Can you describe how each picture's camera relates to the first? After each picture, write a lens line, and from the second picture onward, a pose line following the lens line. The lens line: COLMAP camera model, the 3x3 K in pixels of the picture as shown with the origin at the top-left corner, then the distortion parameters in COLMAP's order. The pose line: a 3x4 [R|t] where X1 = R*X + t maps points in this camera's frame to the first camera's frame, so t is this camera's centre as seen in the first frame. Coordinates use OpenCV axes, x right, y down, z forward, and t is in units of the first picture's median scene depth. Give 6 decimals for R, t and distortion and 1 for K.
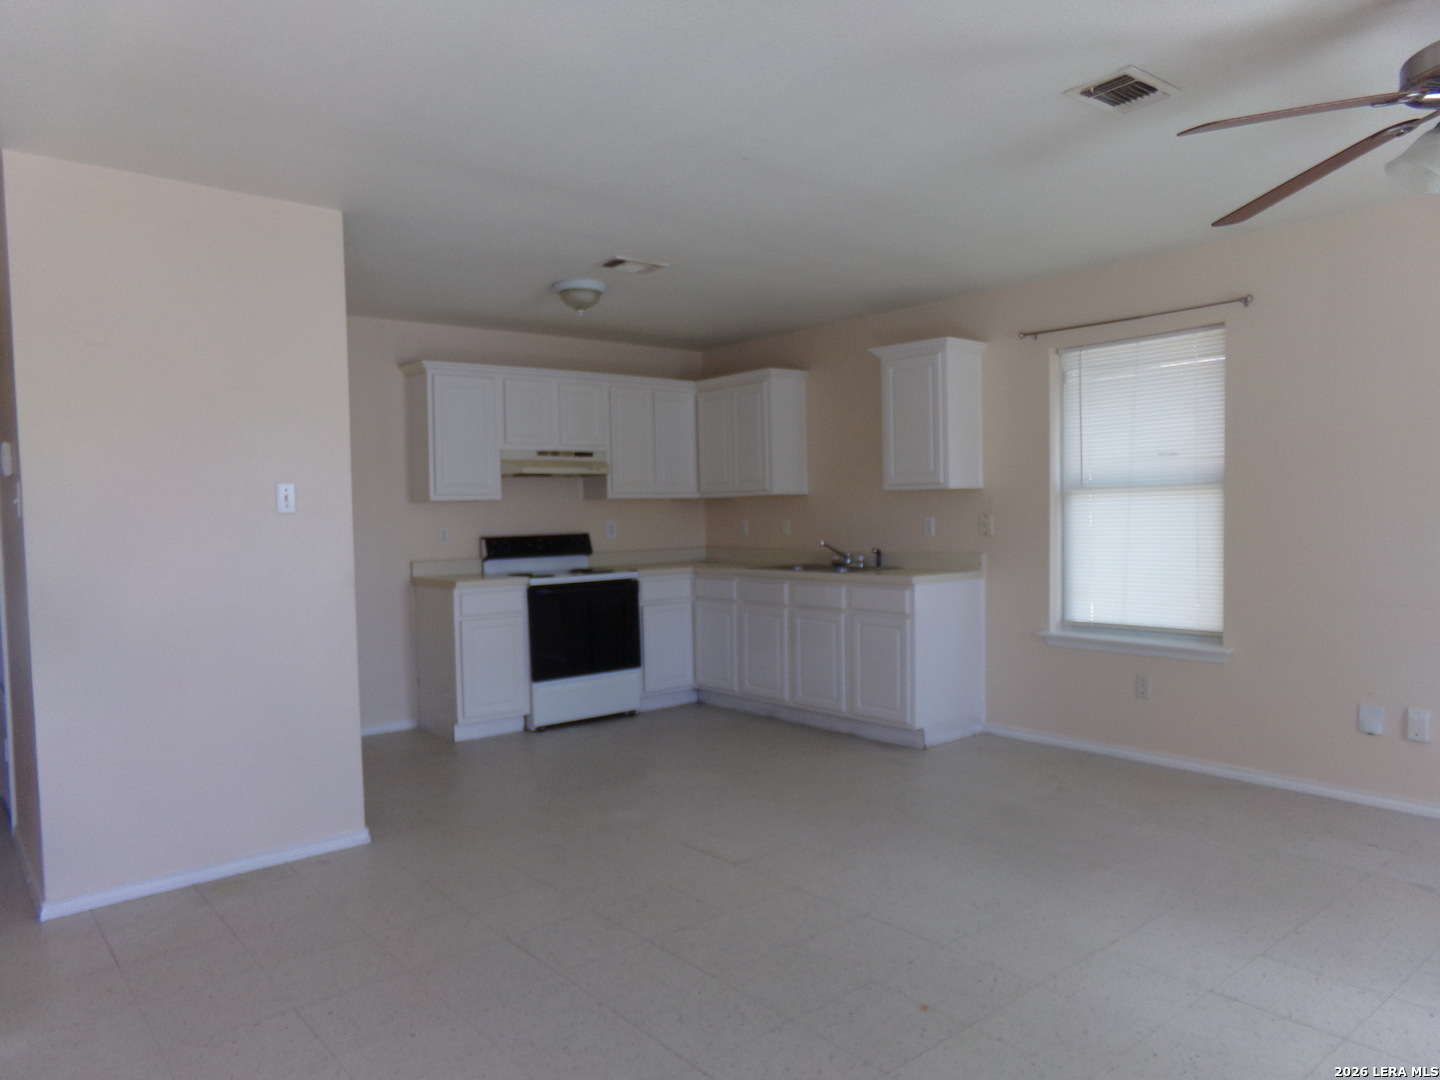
lens RADIAL K [[995.6, 0, 714.5], [0, 995.6, 543.4], [0, 0, 1]] dist [-0.035035, 0.103591]
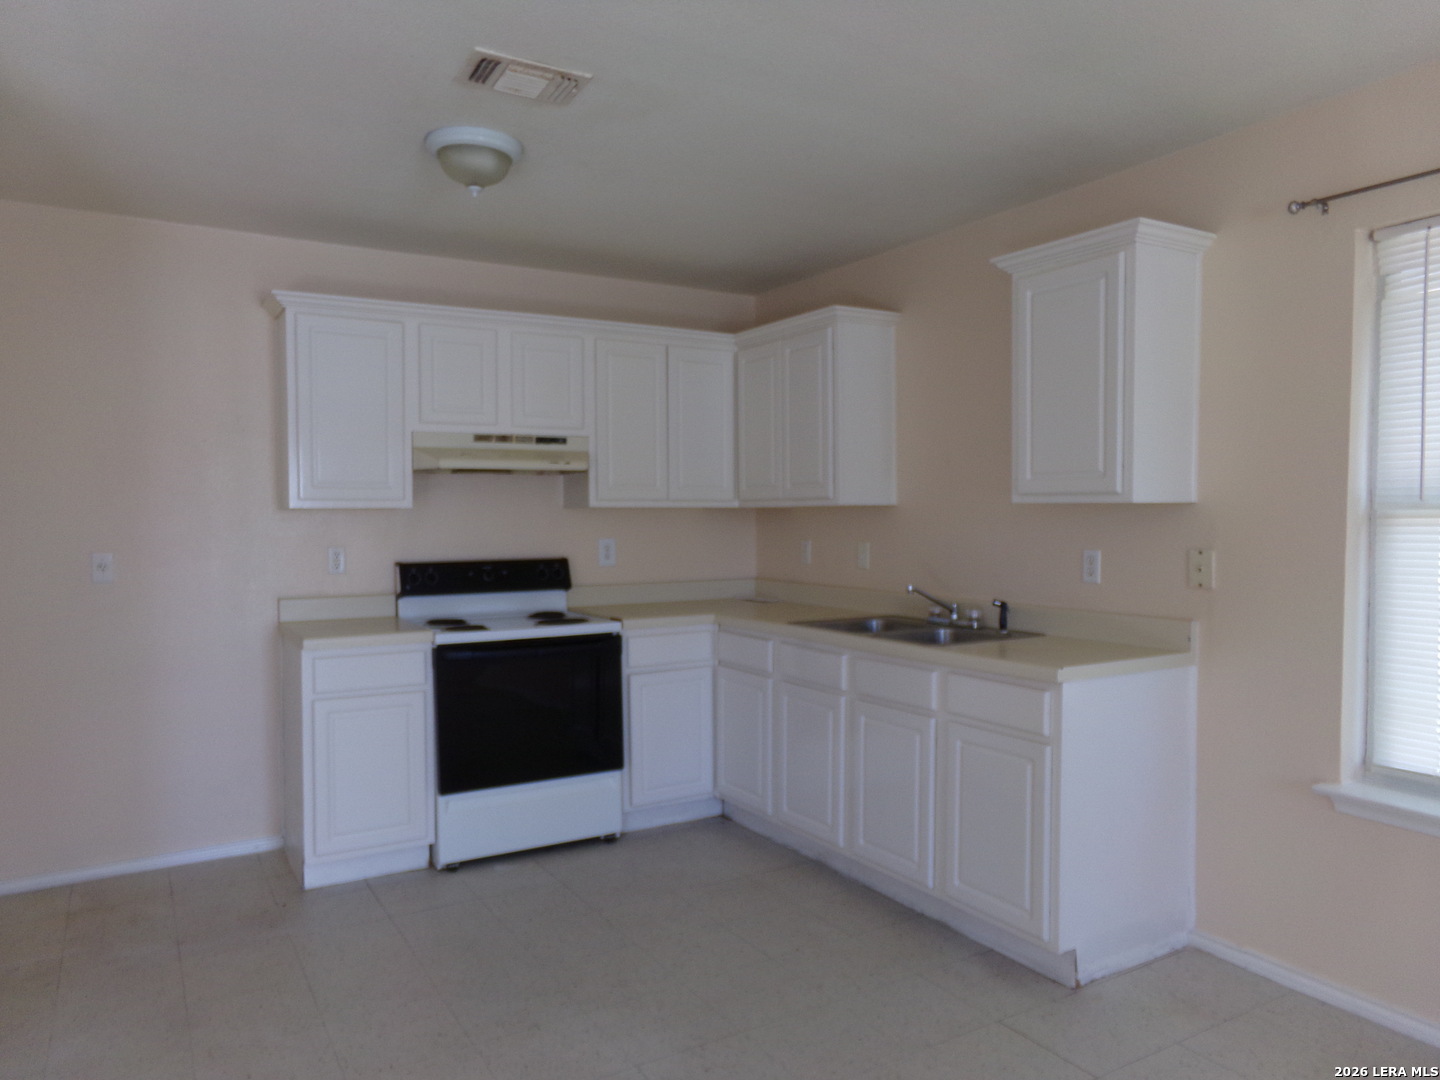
lens RADIAL K [[995.6, 0, 714.5], [0, 995.6, 543.4], [0, 0, 1]] dist [-0.035035, 0.103591]
pose [[0.988447, 0.021008, -0.150106, 0.081897], [-0.020895, 0.999779, 0.002327, -0.026323], [0.150122, 0.000836, 0.988667, 0.384491]]
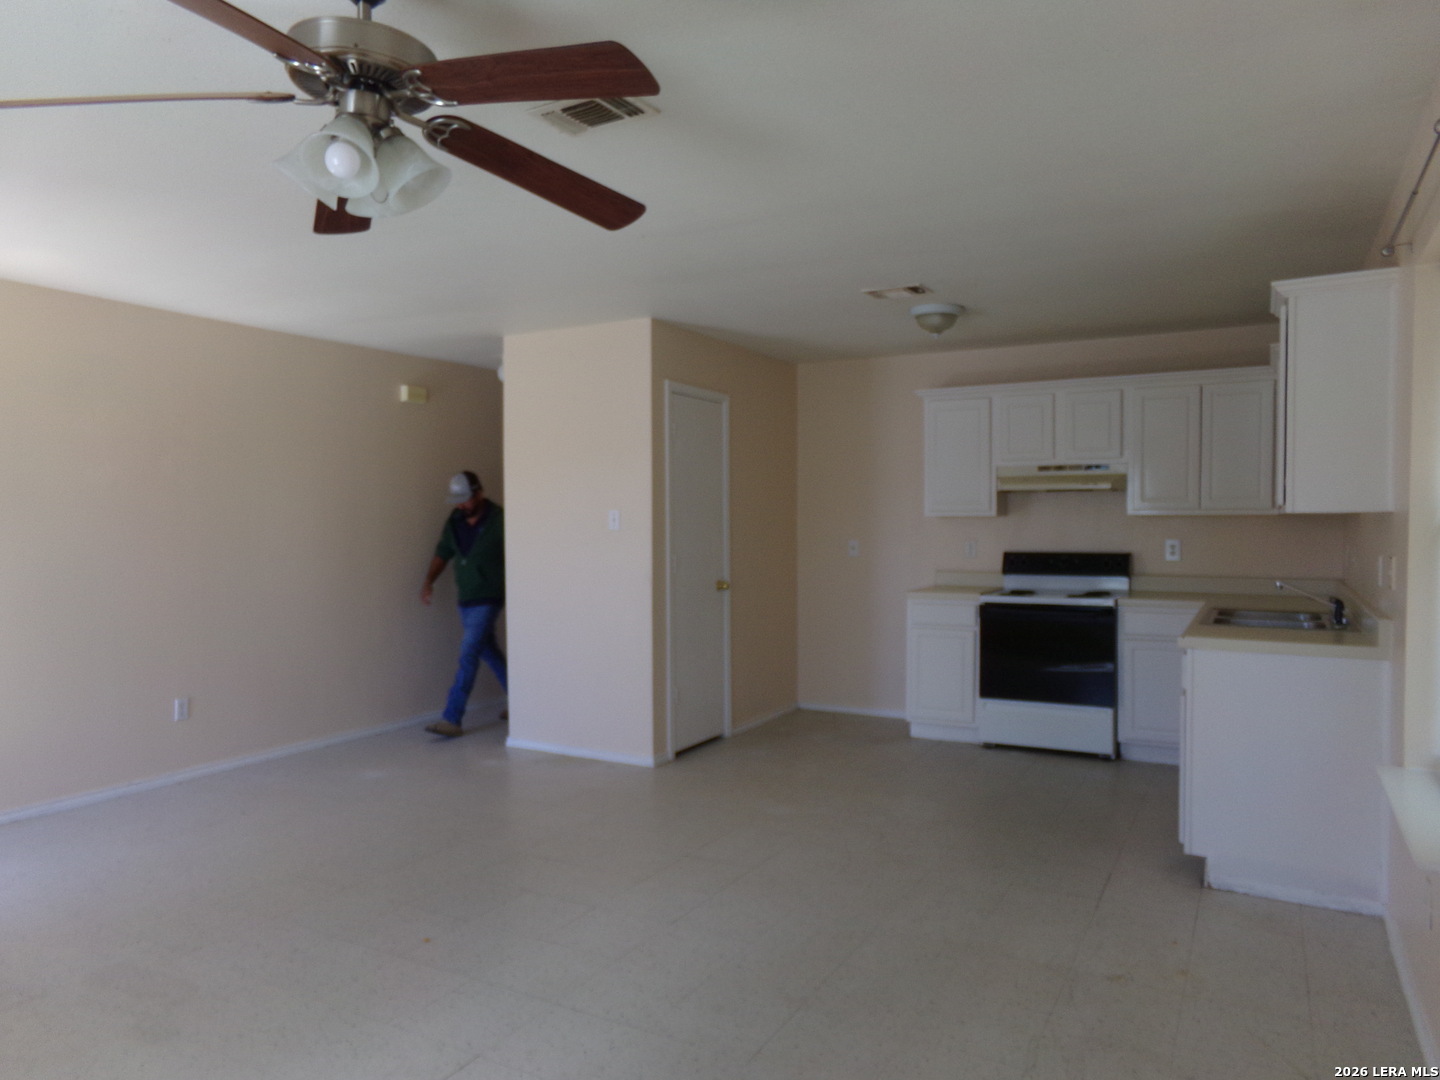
lens RADIAL K [[995.6, 0, 714.5], [0, 995.6, 543.4], [0, 0, 1]] dist [-0.035035, 0.103591]
pose [[0.356649, 0.041221, -0.933329, 0.636737], [-0.033988, 0.998937, 0.031131, -0.038163], [0.933620, 0.020619, 0.357671, 0.369437]]
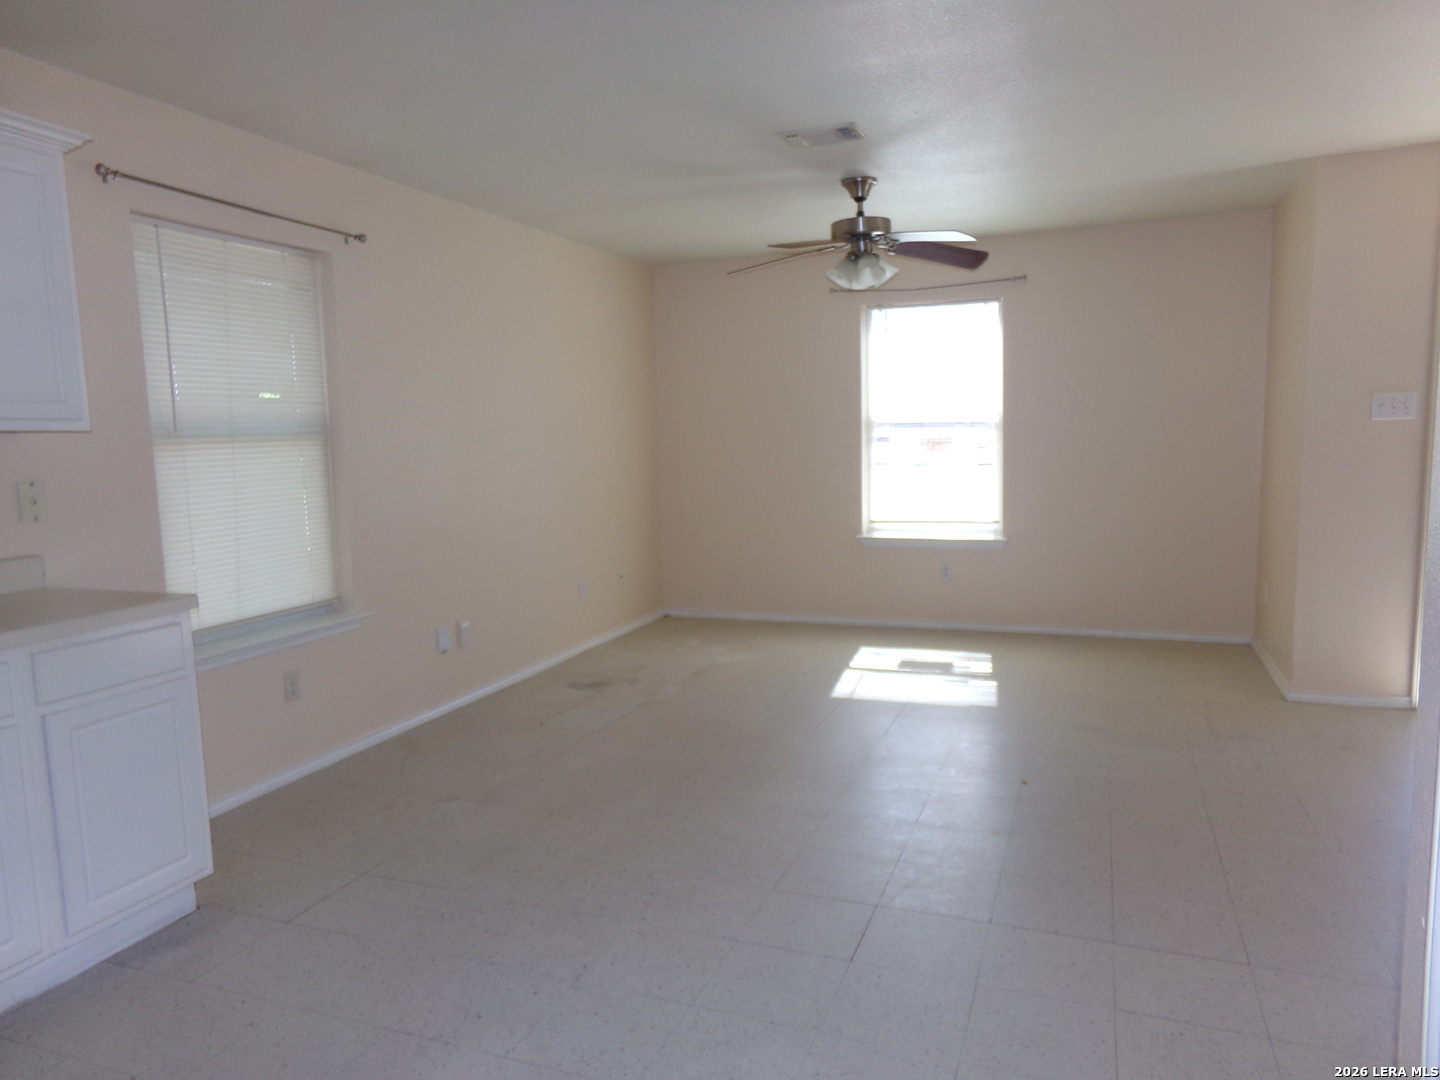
lens RADIAL K [[995.6, 0, 714.5], [0, 995.6, 543.4], [0, 0, 1]] dist [-0.035035, 0.103591]
pose [[-0.490409, -0.068456, 0.868800, -0.343335], [0.063308, 0.991478, 0.113858, -0.031946], [-0.869190, 0.110839, -0.481896, 0.870732]]
